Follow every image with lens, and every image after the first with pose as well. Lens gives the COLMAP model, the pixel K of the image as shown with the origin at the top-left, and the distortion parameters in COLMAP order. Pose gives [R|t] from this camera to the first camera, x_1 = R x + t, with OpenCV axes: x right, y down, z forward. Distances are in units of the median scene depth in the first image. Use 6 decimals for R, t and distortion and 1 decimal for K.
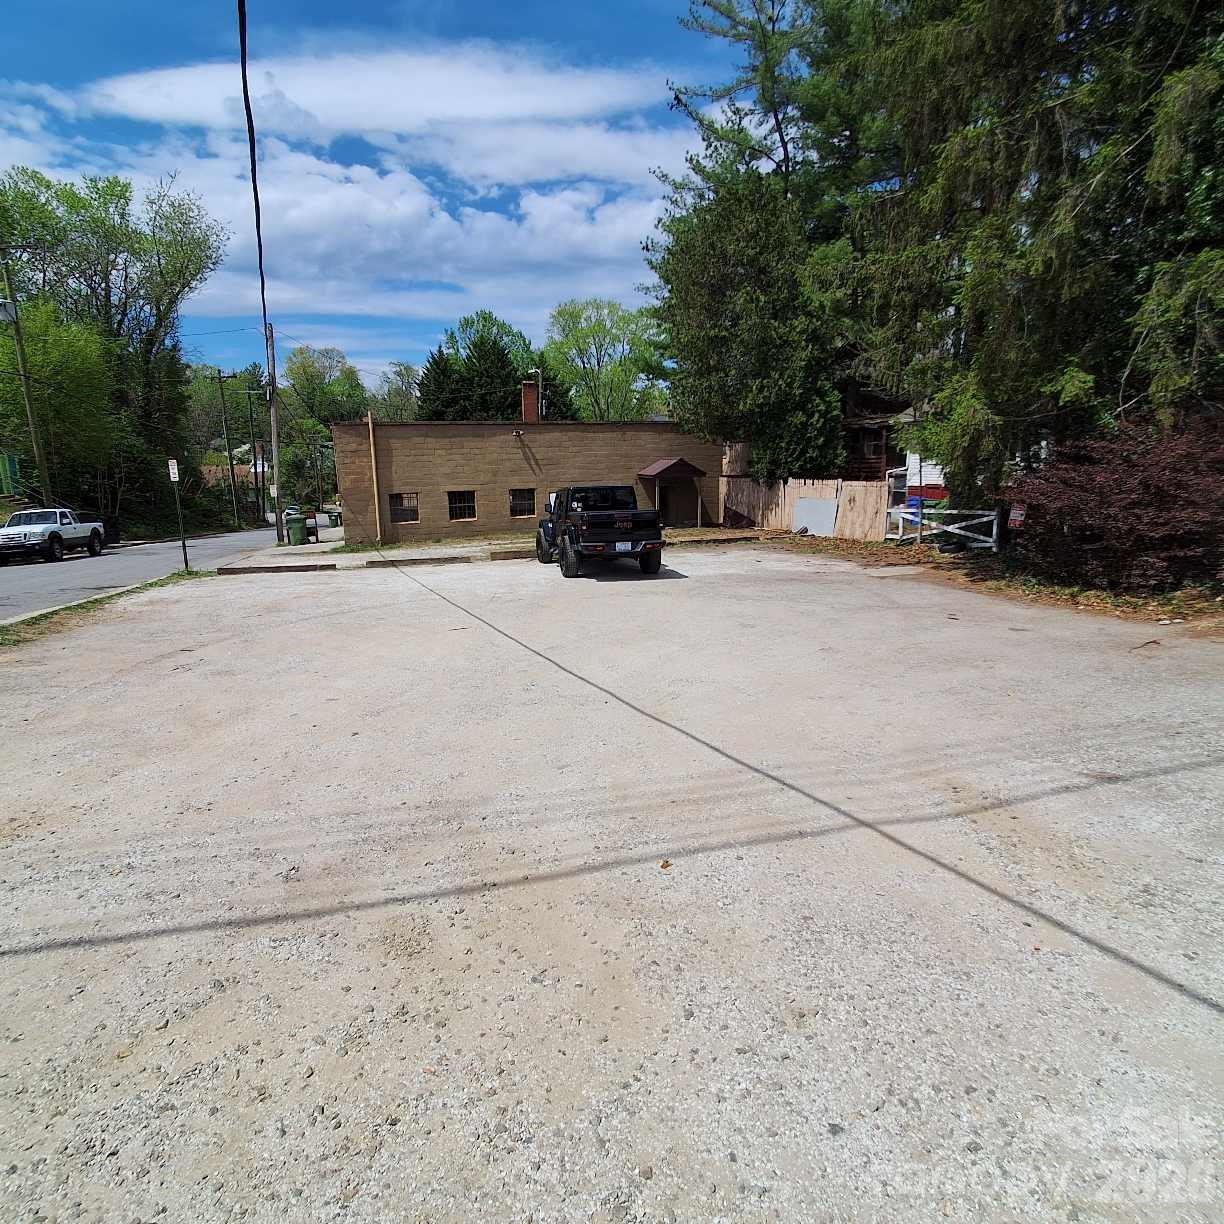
lens RADIAL K [[743.0, 0, 613.6], [0, 743.0, 615.9], [0, 0, 1]] dist [-0.008006, -0.004427]
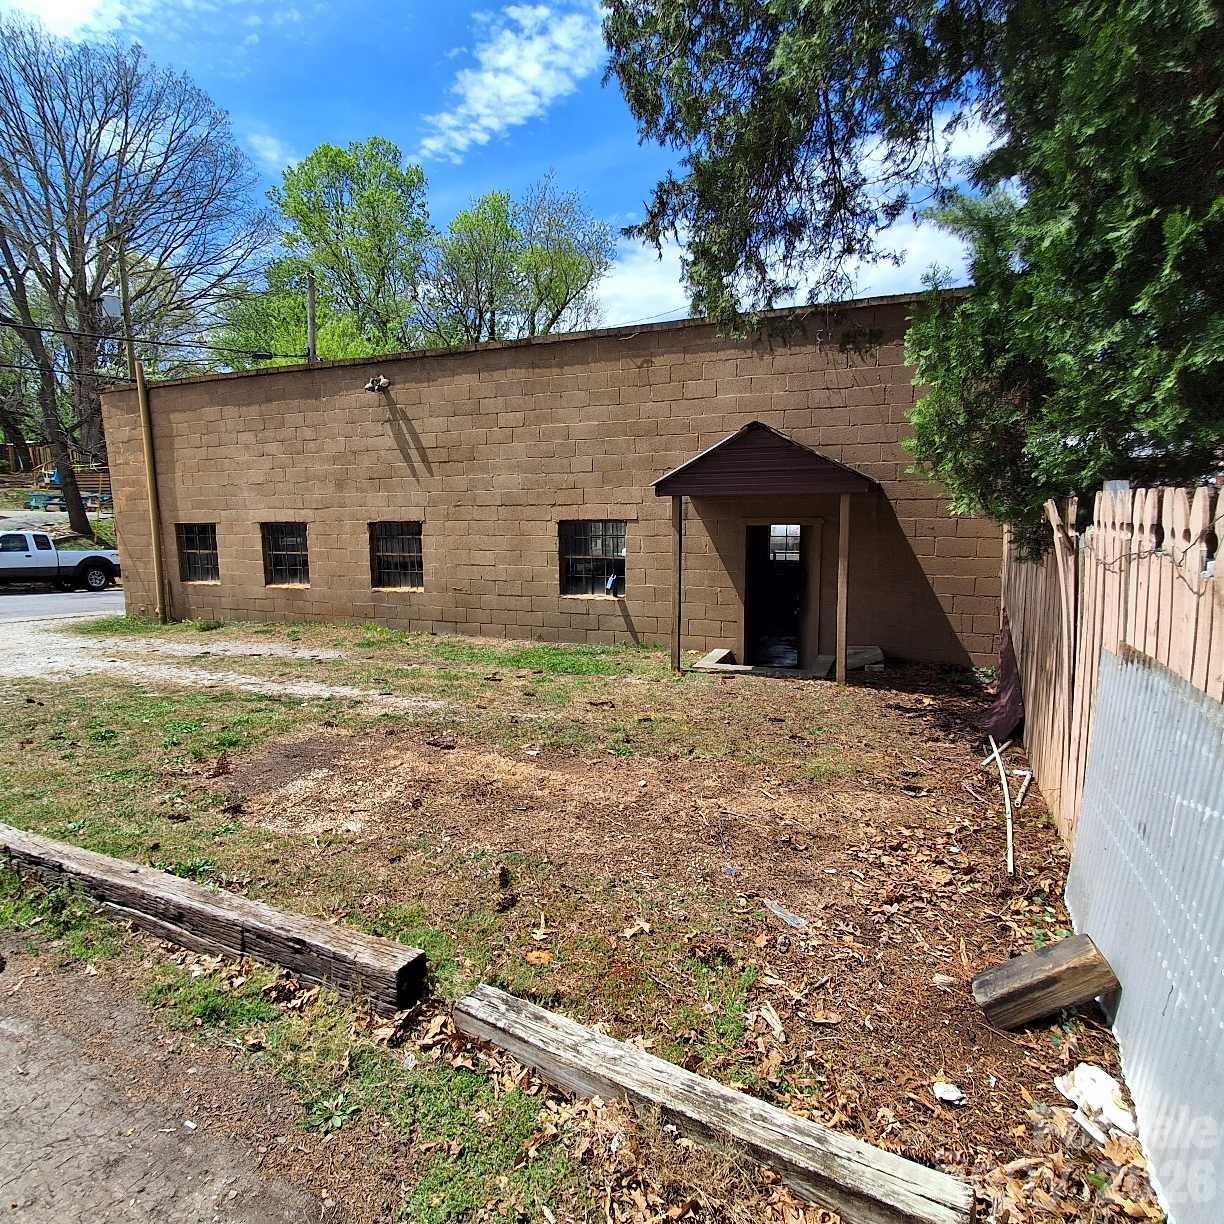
lens RADIAL K [[748.0, 0, 614.3], [0, 748.0, 608.8], [0, 0, 1]] dist [-0.000057, -0.001531]
pose [[0.727527, 0.103707, -0.678196, 0.257896], [-0.137888, 0.990442, 0.003538, -0.148406], [0.672080, 0.090941, 0.734873, 0.821186]]
